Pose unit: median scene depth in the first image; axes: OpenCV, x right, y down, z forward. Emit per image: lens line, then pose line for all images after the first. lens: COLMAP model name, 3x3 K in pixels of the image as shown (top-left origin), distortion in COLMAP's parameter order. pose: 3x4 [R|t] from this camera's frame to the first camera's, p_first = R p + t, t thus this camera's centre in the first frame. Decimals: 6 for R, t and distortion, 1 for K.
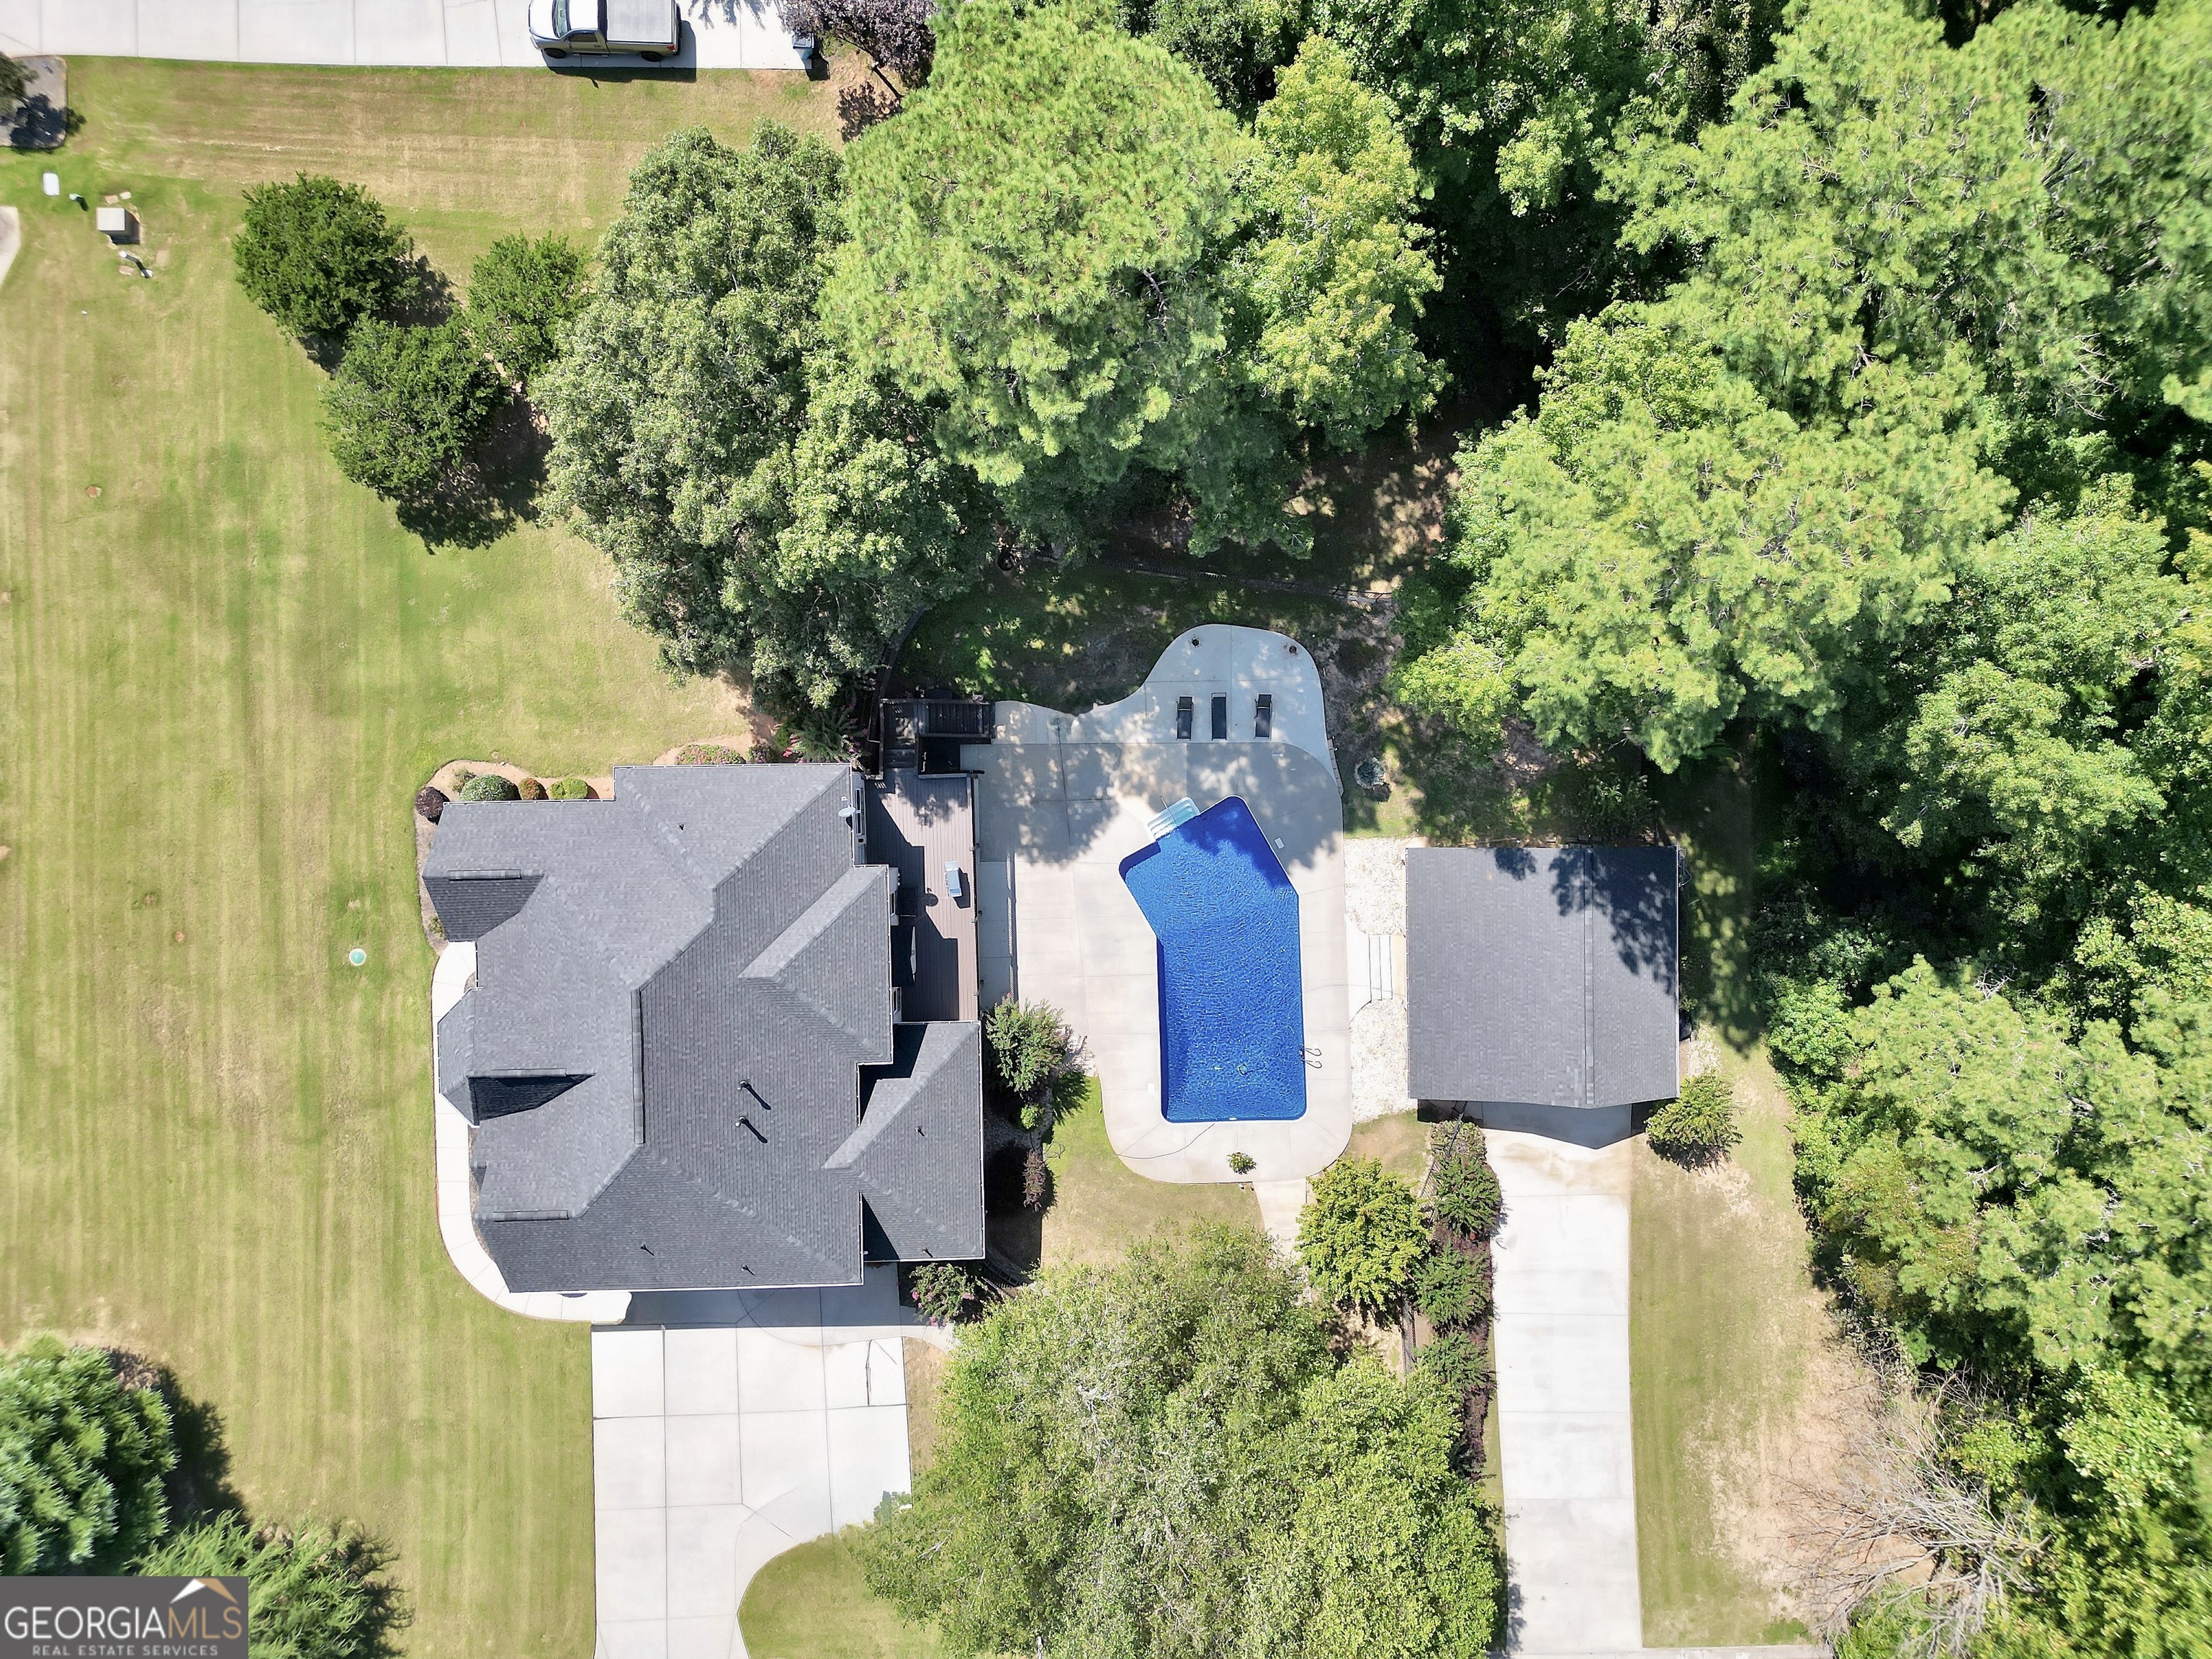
lens RADIAL K [[1532.6, 0, 1098.6], [0, 1532.6, 828.3], [0, 0, 1]] dist [0.083977, -0.083704]
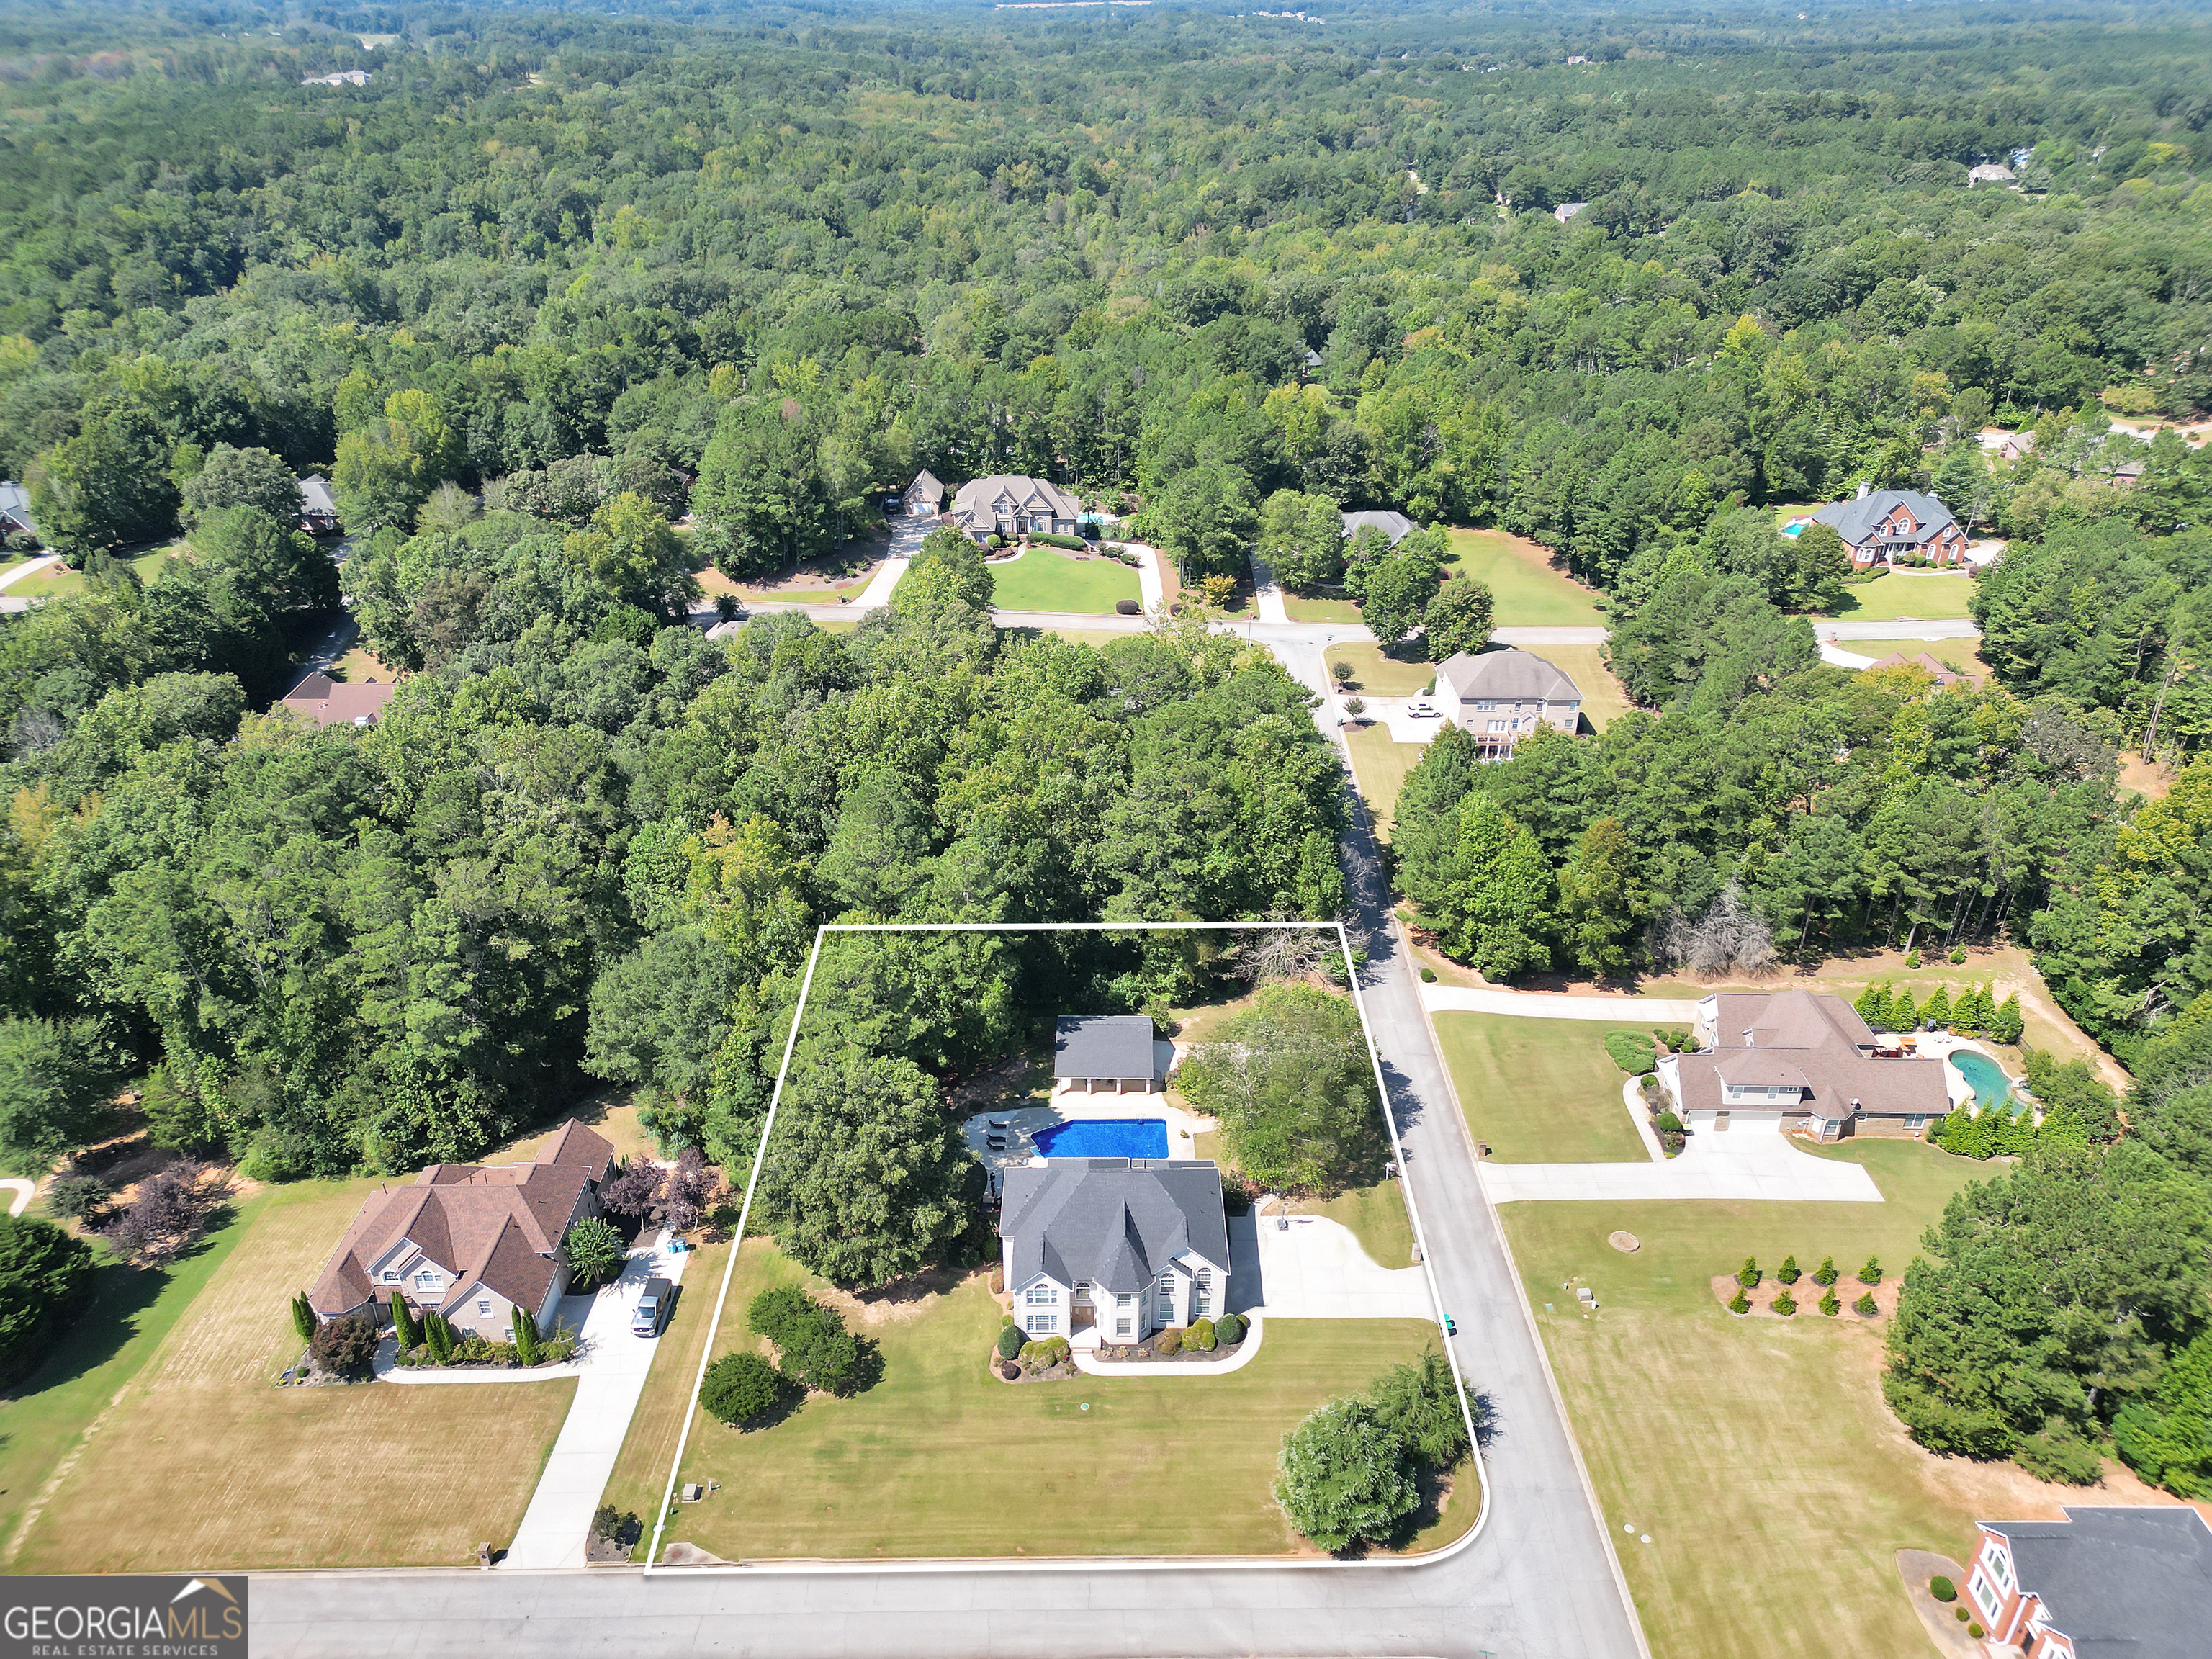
lens RADIAL K [[1525.3, 0, 1097.3], [0, 1525.3, 829.2], [0, 0, 1]] dist [0.128013, -0.199985]
pose [[0.020387, -0.480880, 0.876550, -1.838684], [0.999622, -0.006386, -0.026752, 0.155906], [0.018462, 0.876763, 0.480568, -0.579161]]
